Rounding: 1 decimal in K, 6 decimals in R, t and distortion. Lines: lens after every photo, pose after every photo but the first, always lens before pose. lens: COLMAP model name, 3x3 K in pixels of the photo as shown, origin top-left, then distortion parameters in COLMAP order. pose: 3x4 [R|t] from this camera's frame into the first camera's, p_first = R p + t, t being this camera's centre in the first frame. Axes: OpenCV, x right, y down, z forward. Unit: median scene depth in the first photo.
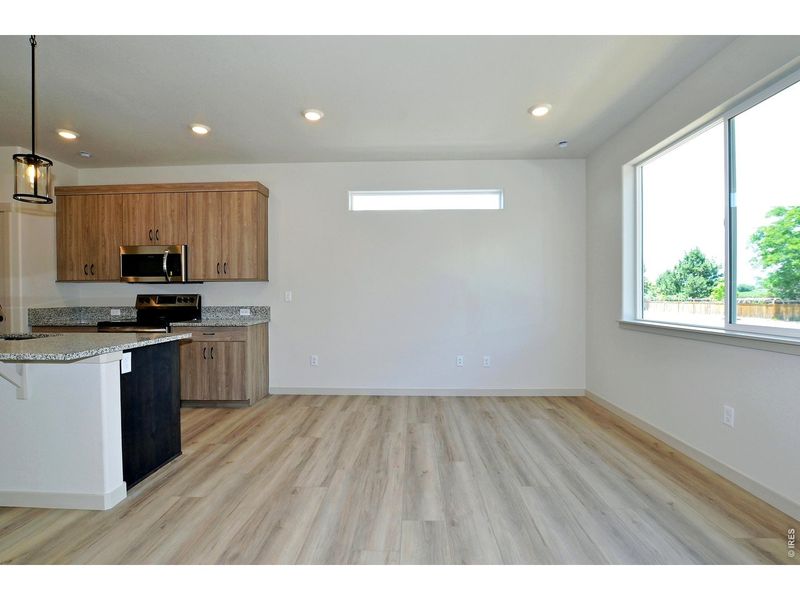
lens RADIAL K [[377.8, 0, 400.0], [0, 377.8, 300.0], [0, 0, 1]] dist [-0.027209, 0.000818]
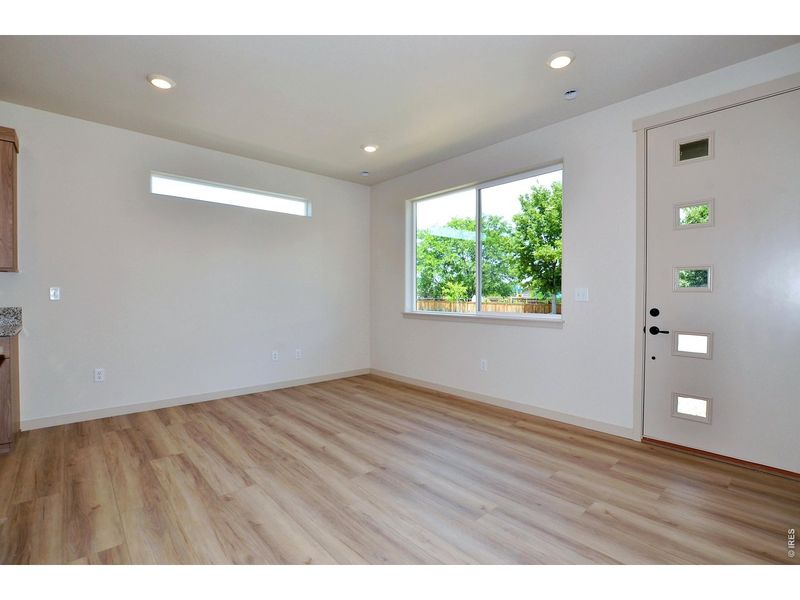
lens RADIAL K [[377.8, 0, 400.0], [0, 377.8, 300.0], [0, 0, 1]] dist [-0.027209, 0.000818]
pose [[0.718531, -0.005831, 0.695471, -0.355341], [0.003517, 0.999983, 0.004750, 0.002477], [-0.695486, -0.000967, 0.718539, 0.009514]]
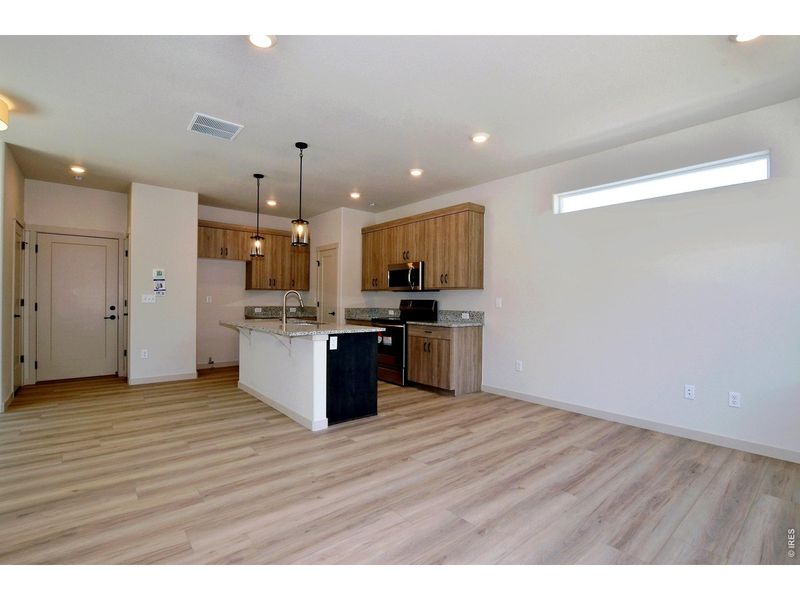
lens RADIAL K [[379.9, 0, 400.6], [0, 379.9, 301.6], [0, 0, 1]] dist [-0.027431, 0.001003]
pose [[0.671477, 0.012282, -0.740923, 0.358435], [-0.023024, 0.999726, -0.004294, -0.002616], [0.740667, 0.019942, 0.671576, 0.078144]]
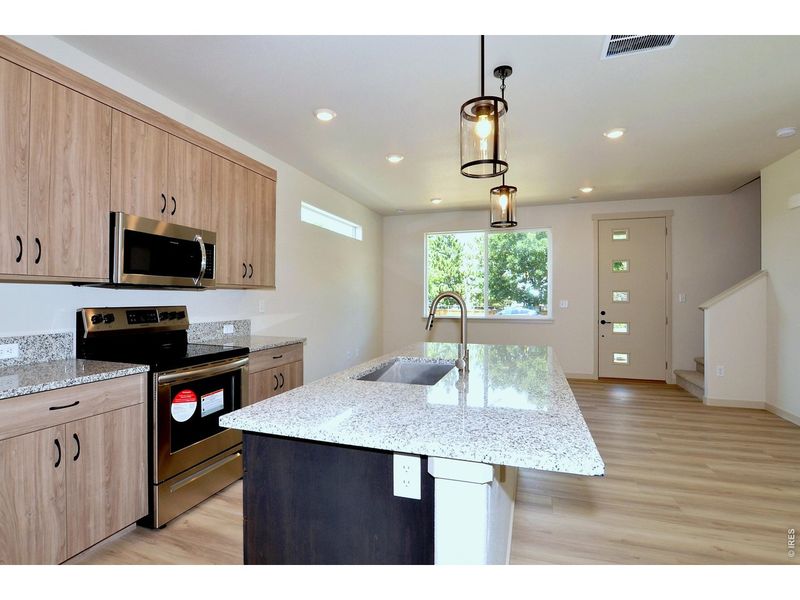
lens RADIAL K [[400.4, 0, 392.1], [0, 400.4, 297.5], [0, 0, 1]] dist [-0.025910, 0.000392]
pose [[0.294839, 0.005827, 0.955529, -1.211084], [0.009762, 0.999911, -0.009110, -0.022462], [-0.955497, 0.012014, 0.294756, 0.517437]]
